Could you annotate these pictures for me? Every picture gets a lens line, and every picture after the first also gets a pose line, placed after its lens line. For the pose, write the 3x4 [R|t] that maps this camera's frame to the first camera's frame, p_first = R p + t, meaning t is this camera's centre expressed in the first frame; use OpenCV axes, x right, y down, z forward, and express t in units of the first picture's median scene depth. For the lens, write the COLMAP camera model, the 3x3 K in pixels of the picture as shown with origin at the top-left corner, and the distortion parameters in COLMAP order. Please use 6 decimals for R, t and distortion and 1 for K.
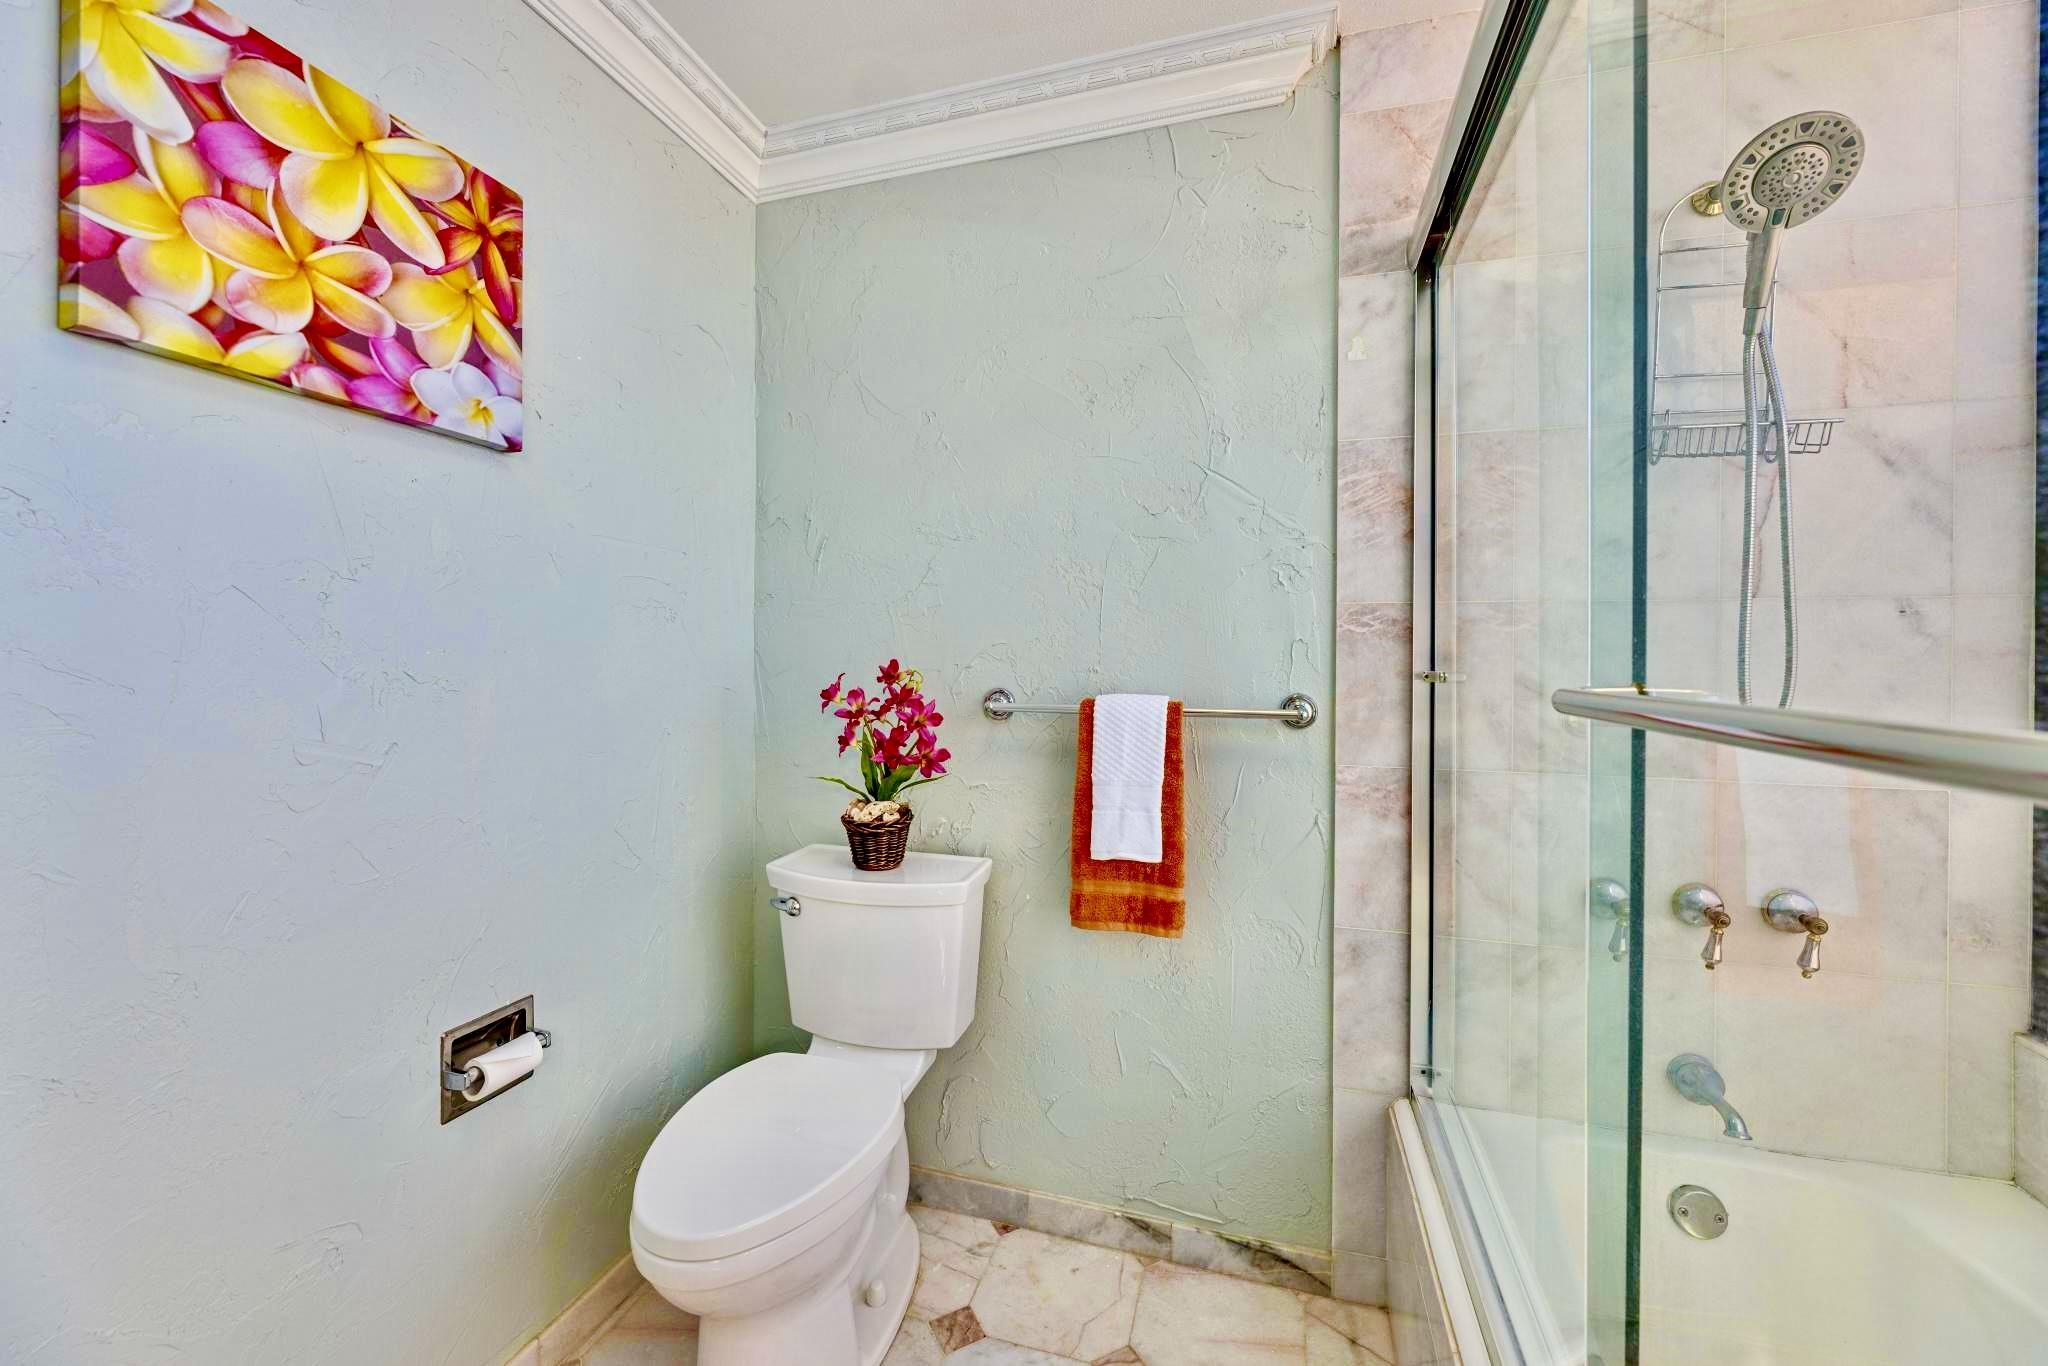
lens RADIAL K [[815.7, 0, 1024.3], [0, 815.7, 671.6], [0, 0, 1]] dist [0.002737, 0.000155]
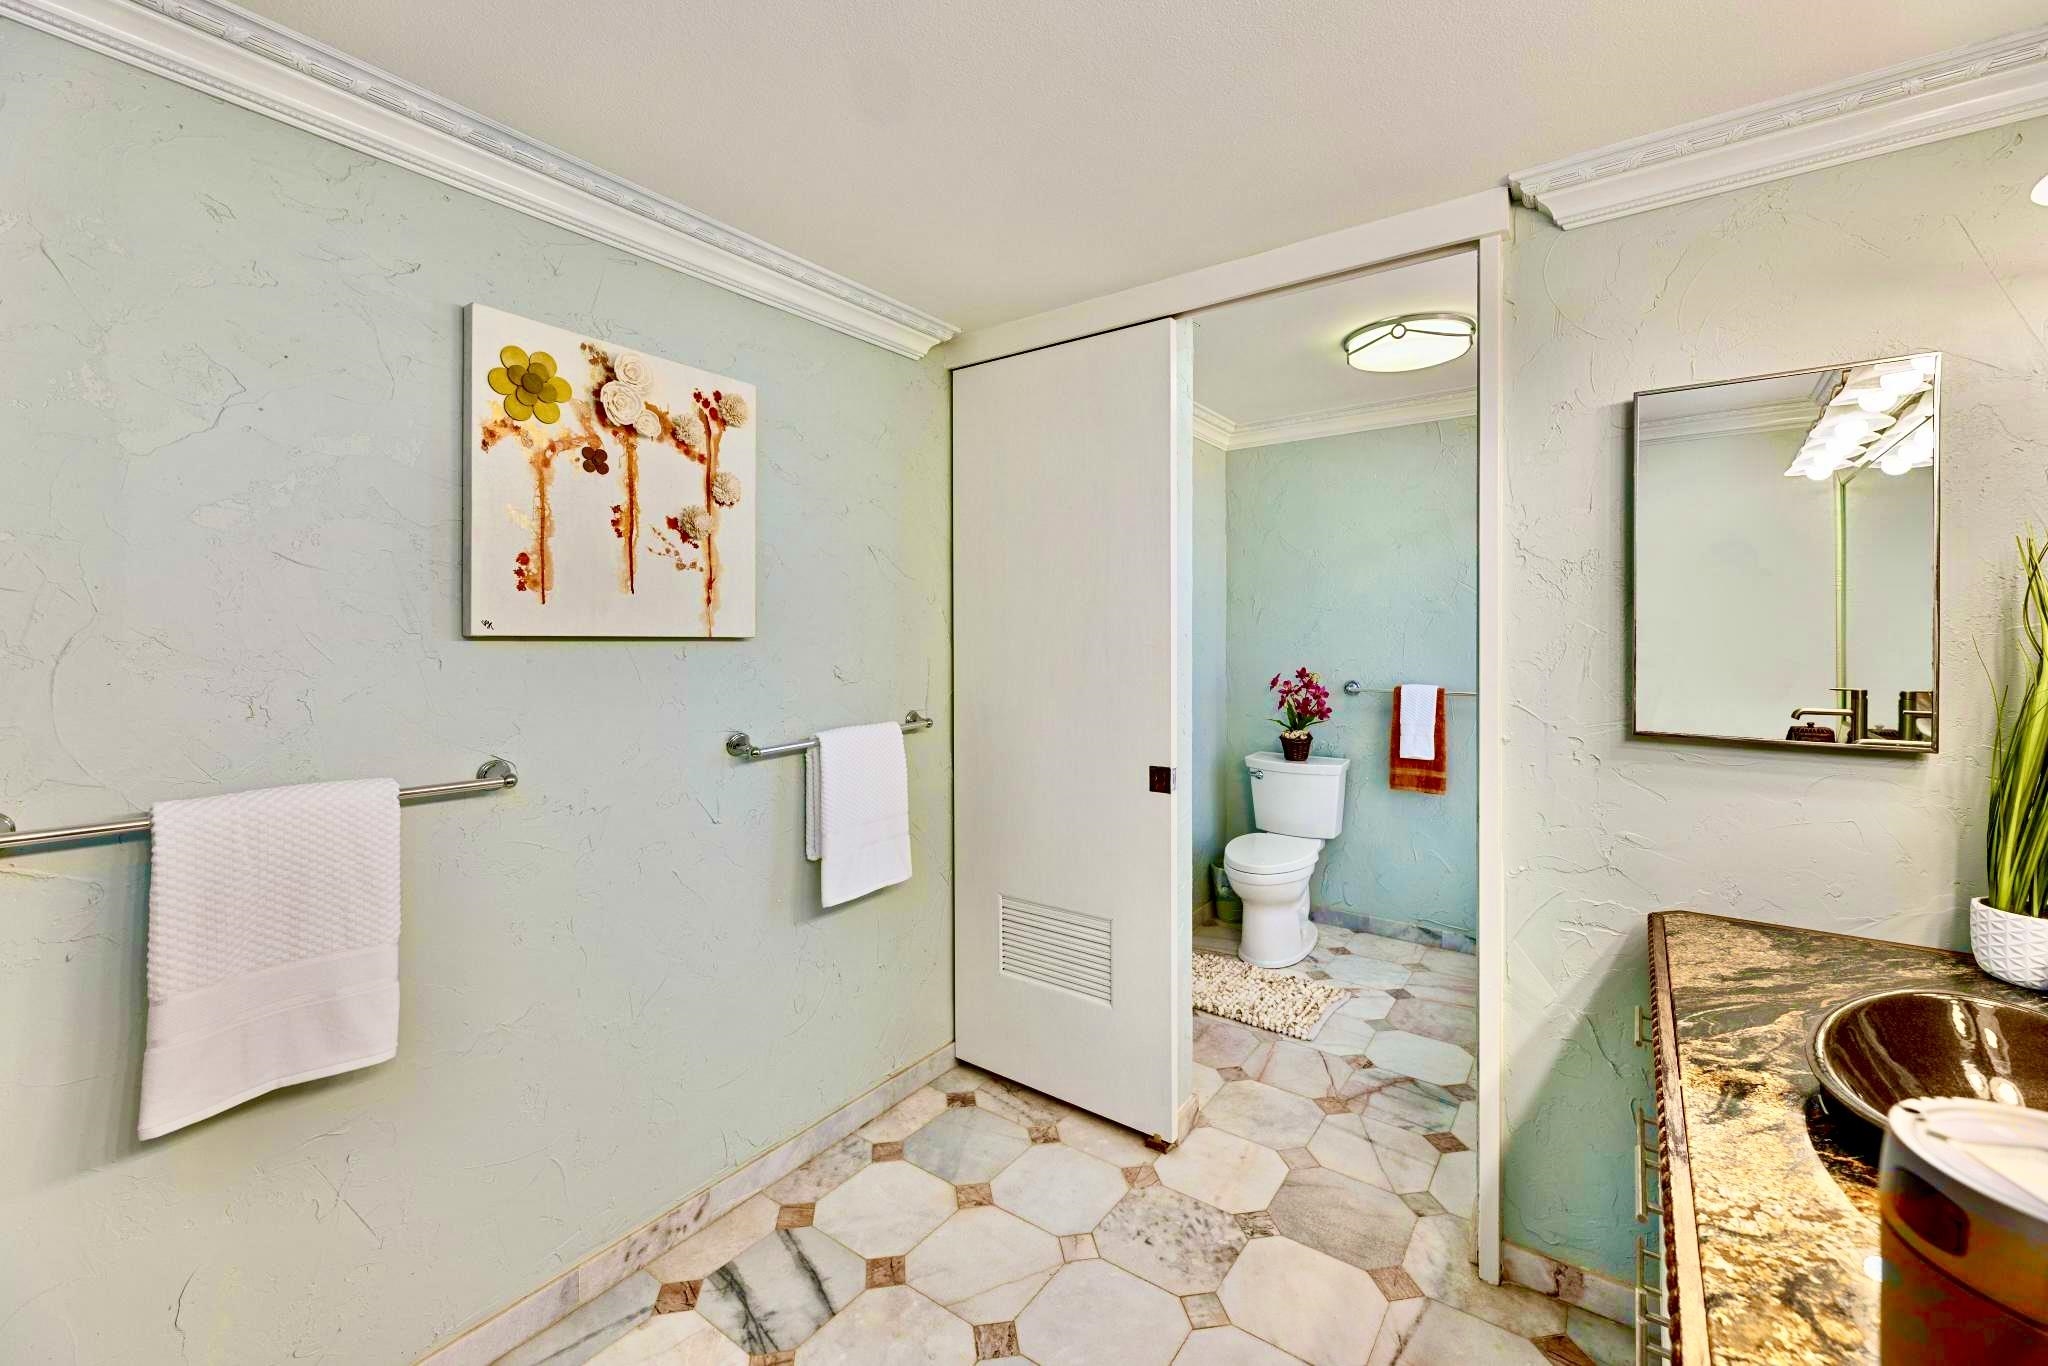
lens RADIAL K [[815.7, 0, 1032.5], [0, 815.7, 643.5], [0, 0, 1]] dist [0.002737, 0.000155]
pose [[0.942791, -0.003809, -0.333362, -0.115867], [0.001476, 0.999973, -0.007253, -0.067072], [0.333380, 0.006346, 0.942771, -1.390806]]
